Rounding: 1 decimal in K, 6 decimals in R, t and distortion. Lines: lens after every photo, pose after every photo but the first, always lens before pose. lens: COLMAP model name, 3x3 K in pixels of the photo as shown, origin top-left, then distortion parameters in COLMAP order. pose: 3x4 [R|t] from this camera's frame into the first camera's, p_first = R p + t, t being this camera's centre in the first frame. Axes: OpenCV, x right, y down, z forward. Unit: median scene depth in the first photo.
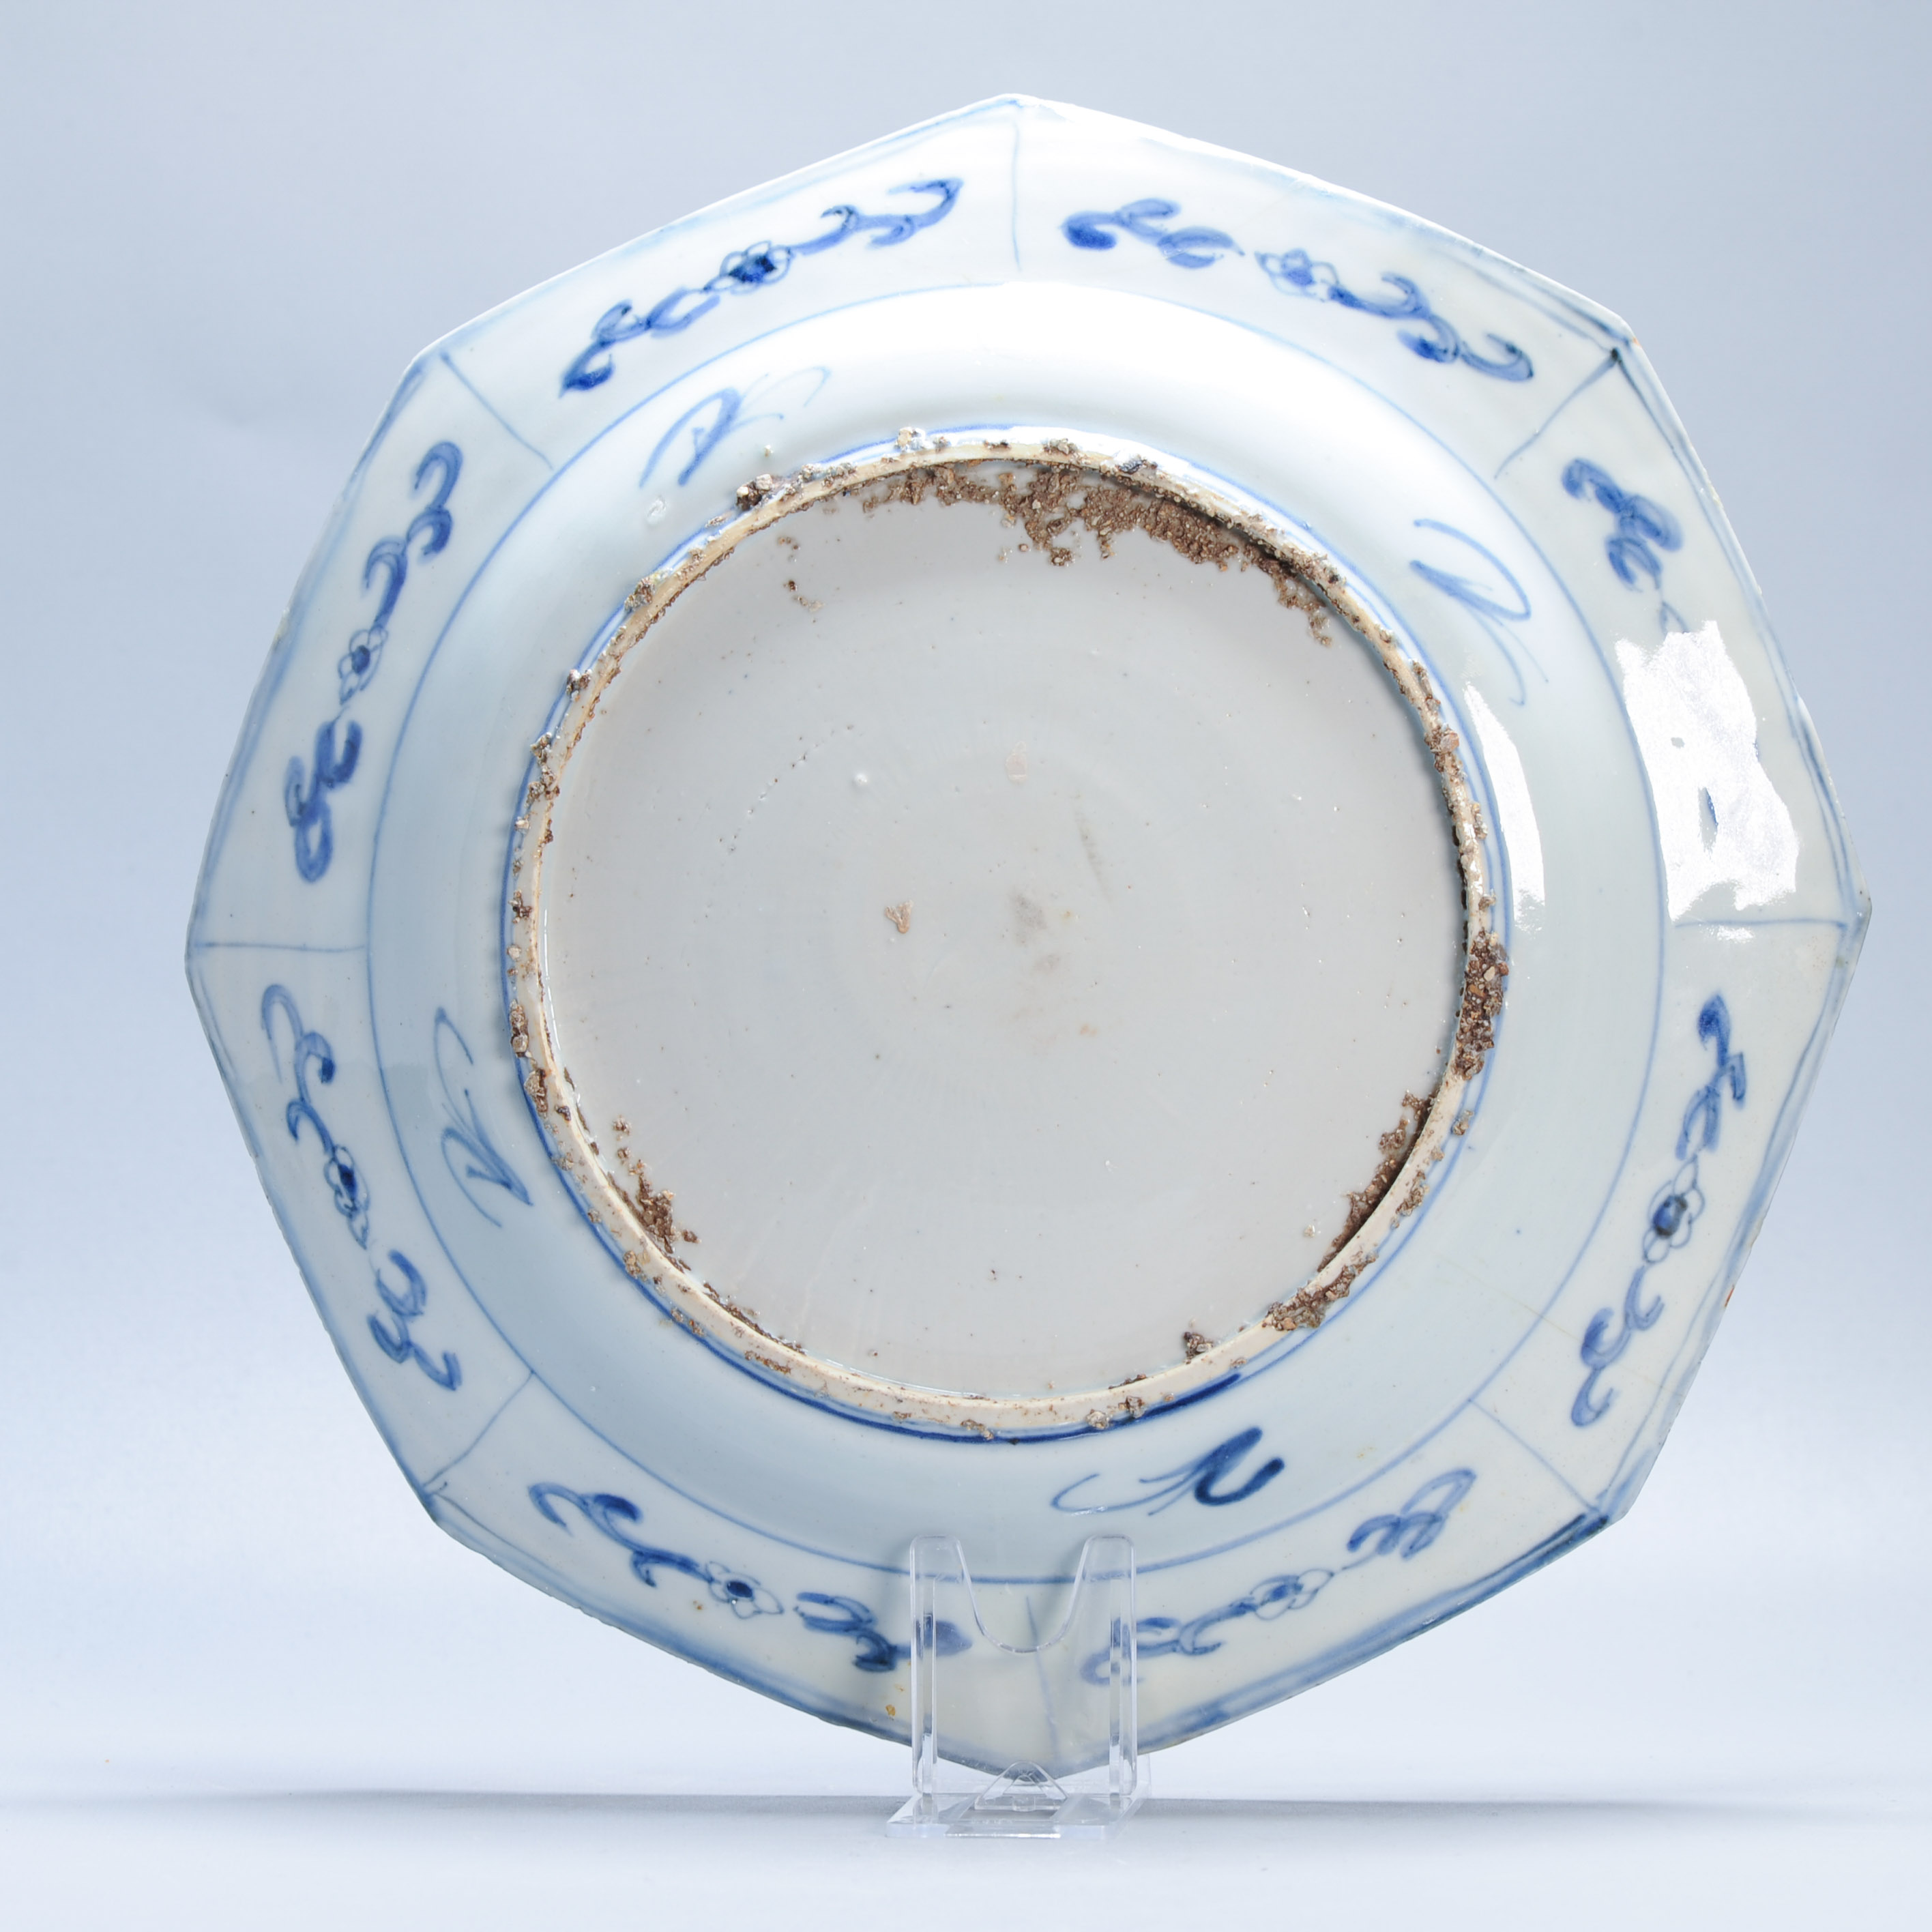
lens RADIAL K [[8955.3, 0, 966.9], [0, 8955.3, 957.5], [0, 0, 1]] dist [-0.184893, 0.000000]
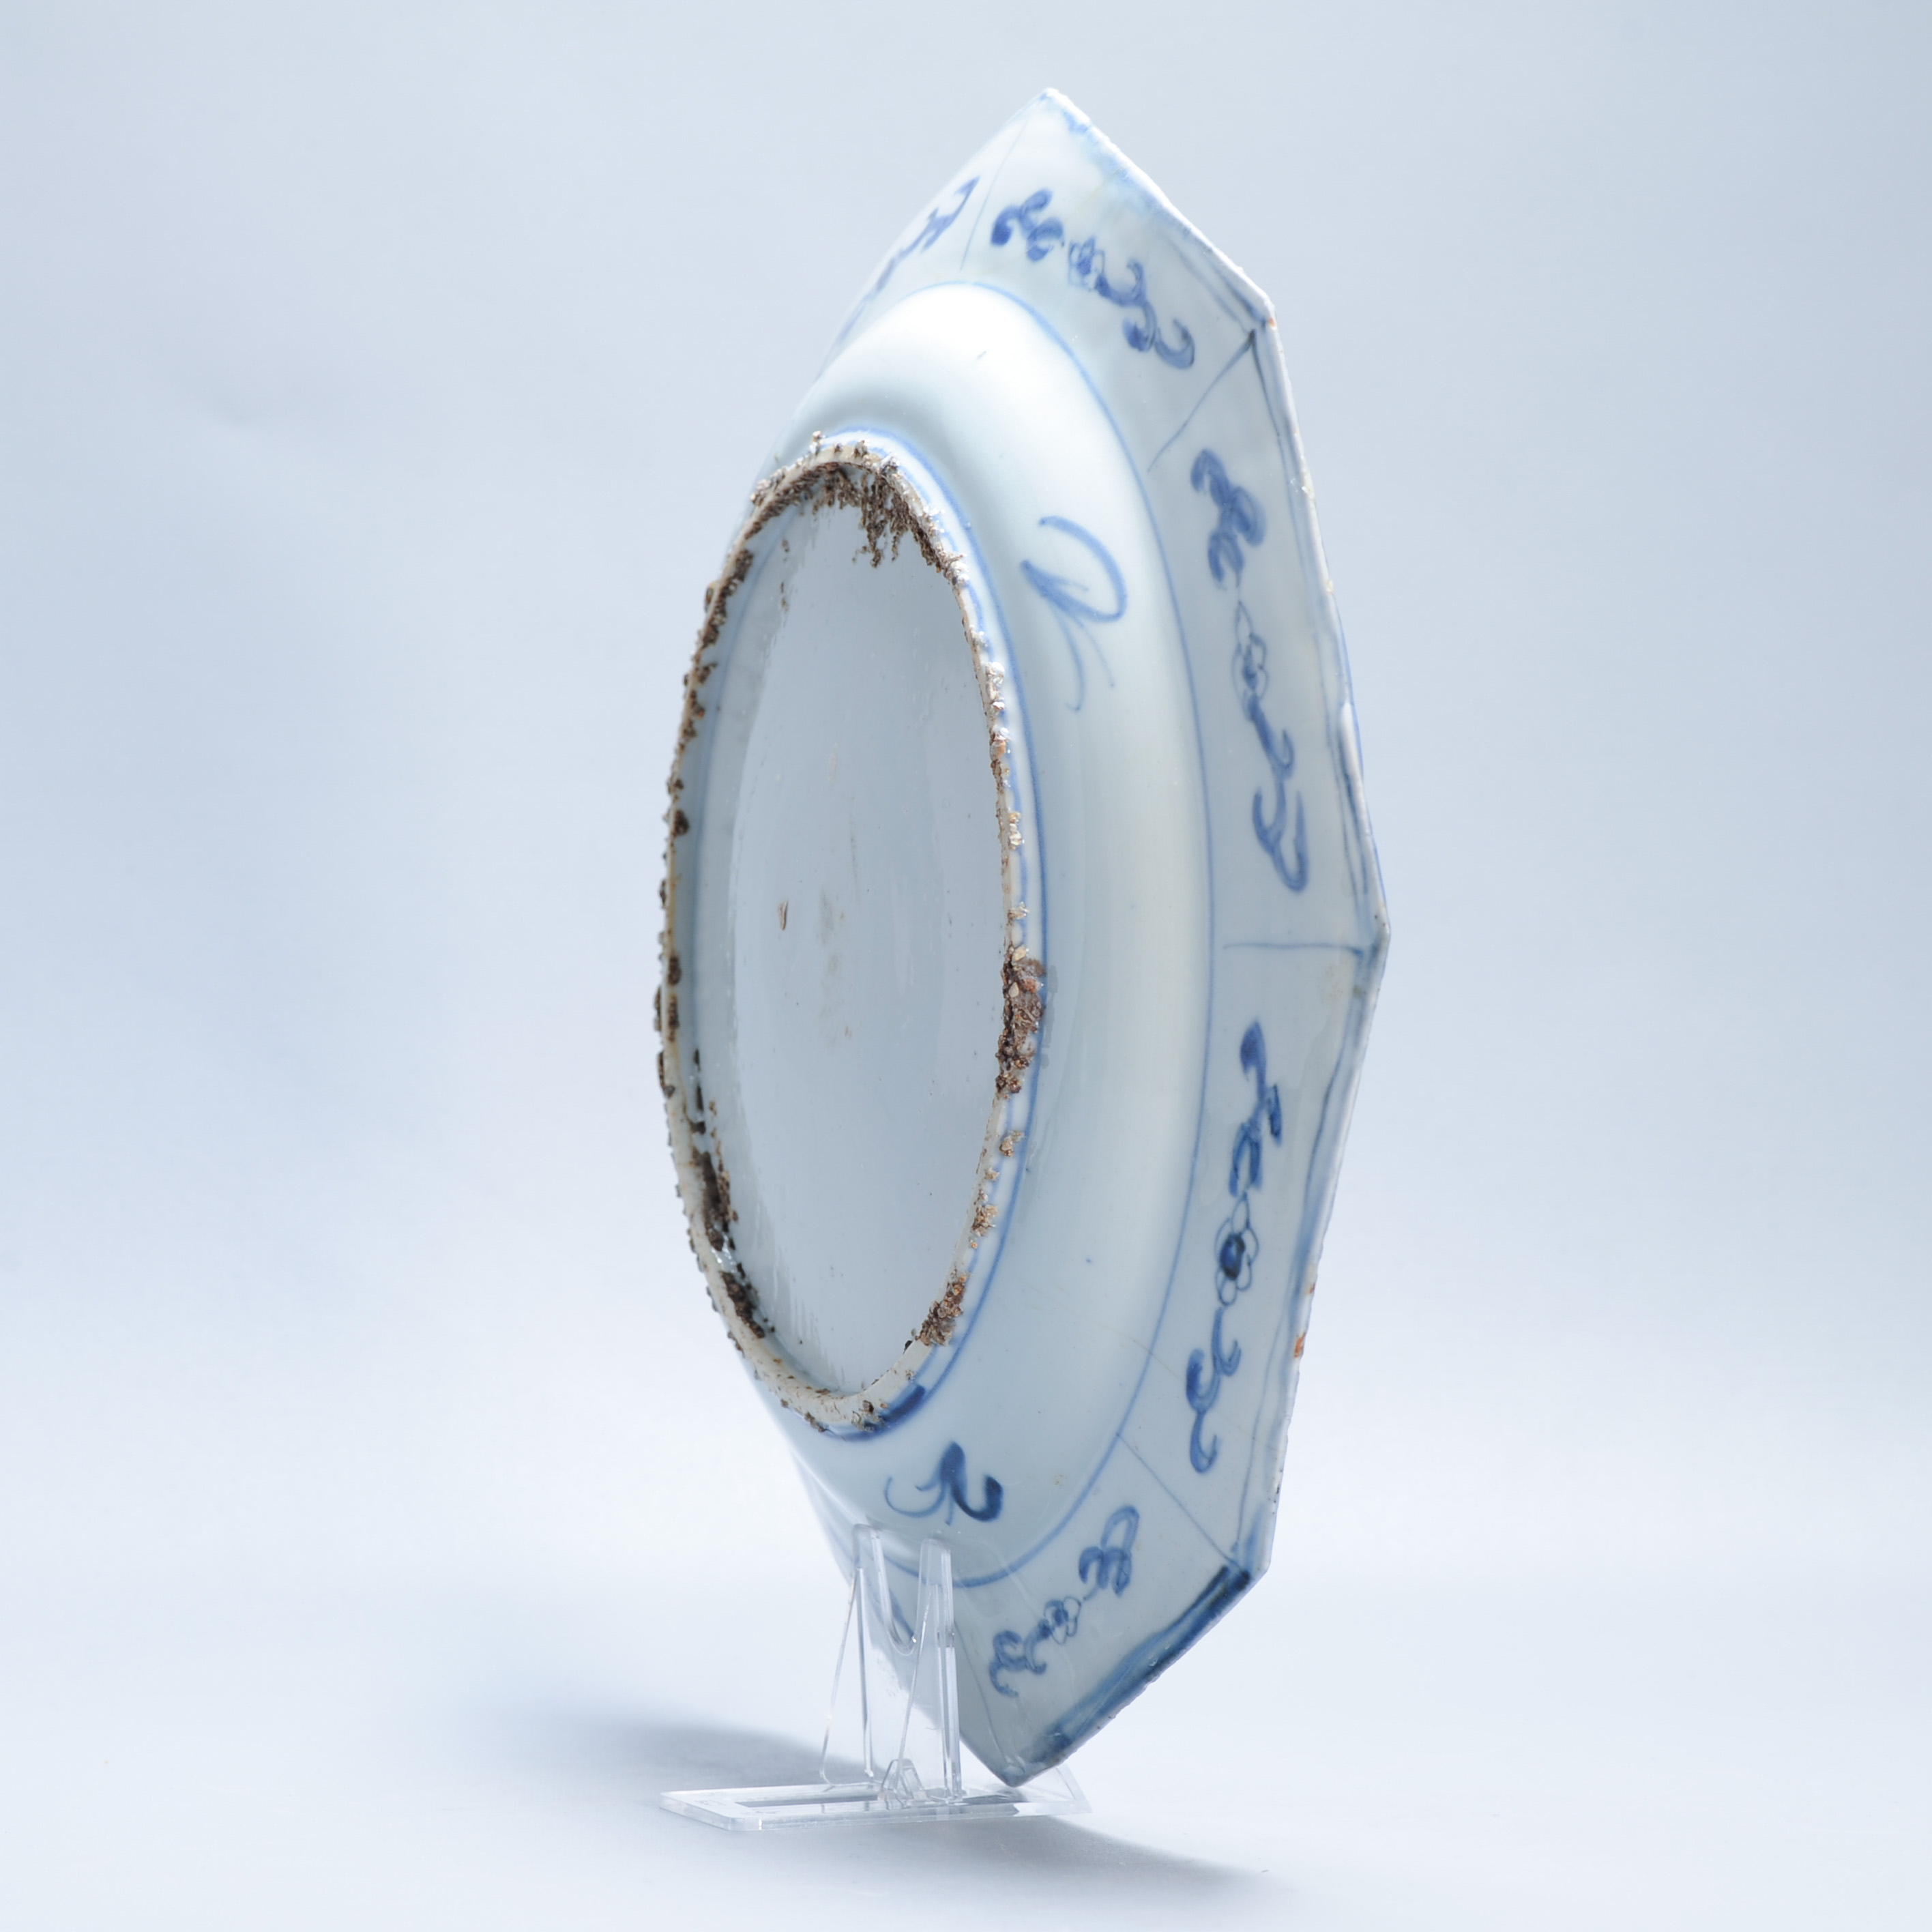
lens RADIAL K [[8955.3, 0, 967.5], [0, 8955.3, 973.4], [0, 0, 1]] dist [-0.184893, 0.000000]
pose [[0.478583, 0.033668, -0.877397, 0.885798], [-0.018842, 0.999428, 0.028073, -0.026479], [0.877840, 0.003097, 0.478944, 0.524655]]
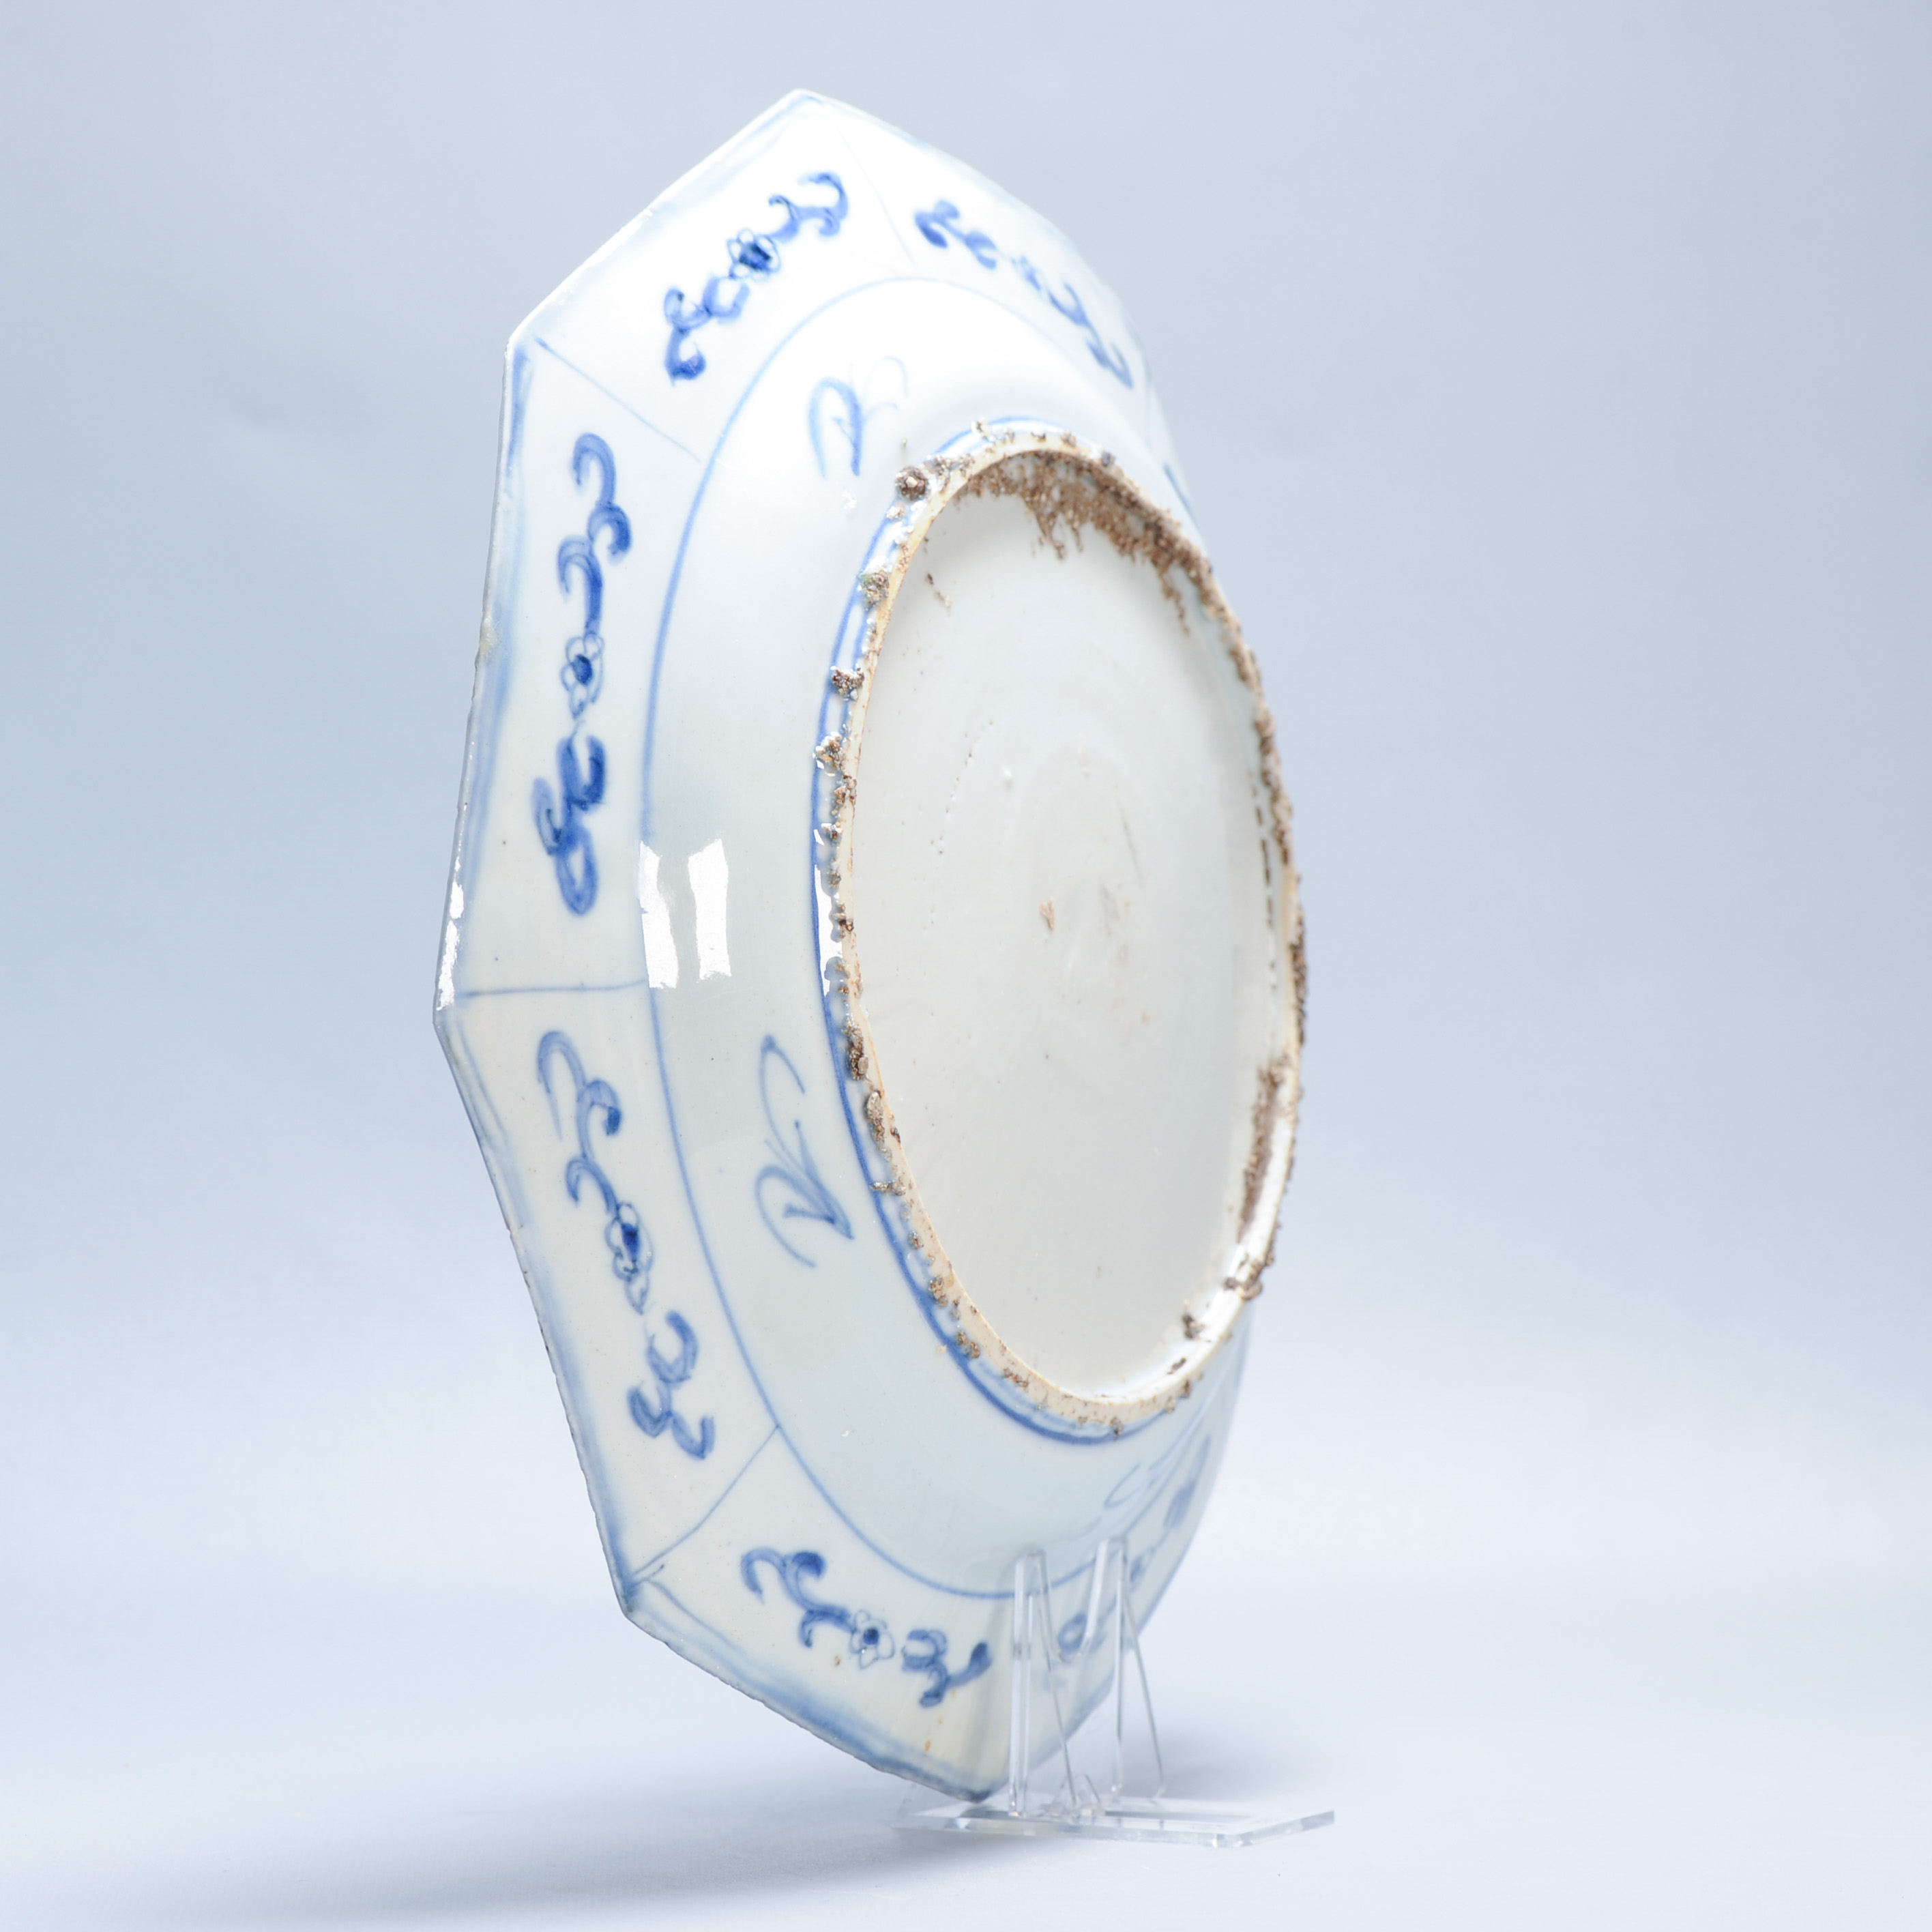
lens RADIAL K [[8955.3, 0, 965.0], [0, 8955.3, 971.6], [0, 0, 1]] dist [-0.184893, 0.000000]
pose [[0.370369, -0.037417, 0.928131, -0.911653], [0.089039, 0.996017, 0.004623, -0.003478], [-0.924607, 0.080928, 0.372226, 0.635995]]
